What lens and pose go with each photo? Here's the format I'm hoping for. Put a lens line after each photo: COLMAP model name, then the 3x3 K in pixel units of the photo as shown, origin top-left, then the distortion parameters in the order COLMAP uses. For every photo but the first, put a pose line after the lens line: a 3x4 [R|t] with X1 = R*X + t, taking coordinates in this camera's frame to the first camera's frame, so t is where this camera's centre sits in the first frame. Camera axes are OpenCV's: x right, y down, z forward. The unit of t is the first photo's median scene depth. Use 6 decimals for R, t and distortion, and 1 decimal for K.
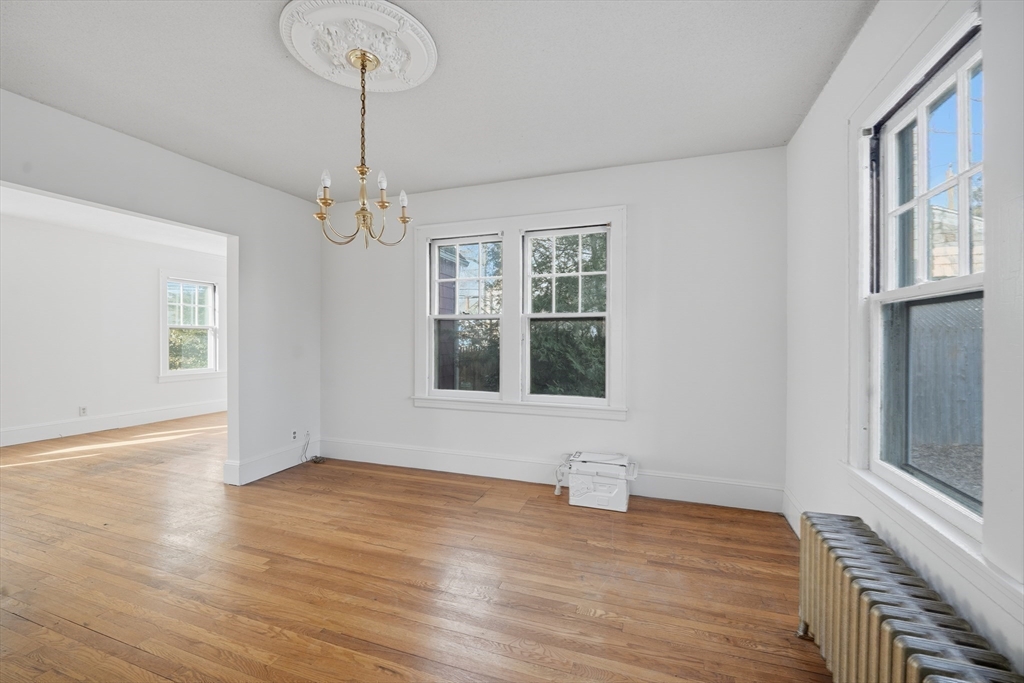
lens RADIAL K [[427.7, 0, 512.3], [0, 427.7, 330.6], [0, 0, 1]] dist [-0.007691, -0.000221]
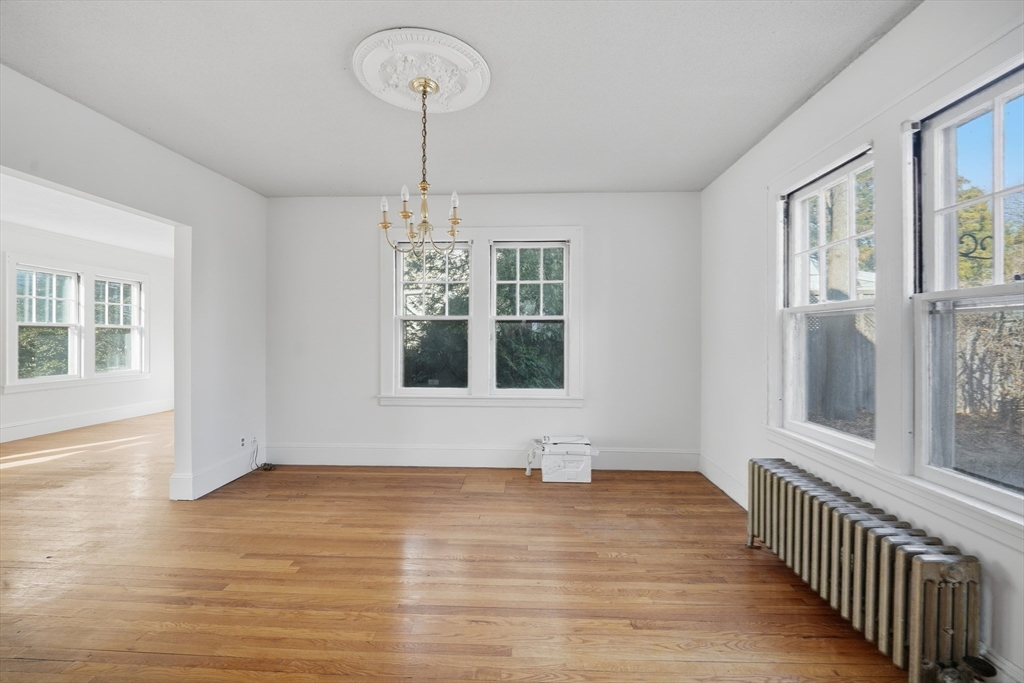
lens RADIAL K [[421.8, 0, 512.6], [0, 421.8, 329.5], [0, 0, 1]] dist [-0.003442, -0.003540]
pose [[0.955991, 0.004532, 0.293362, -0.273595], [-0.004045, 0.999989, -0.002266, -0.002493], [-0.293369, 0.000979, 0.955999, -0.066508]]
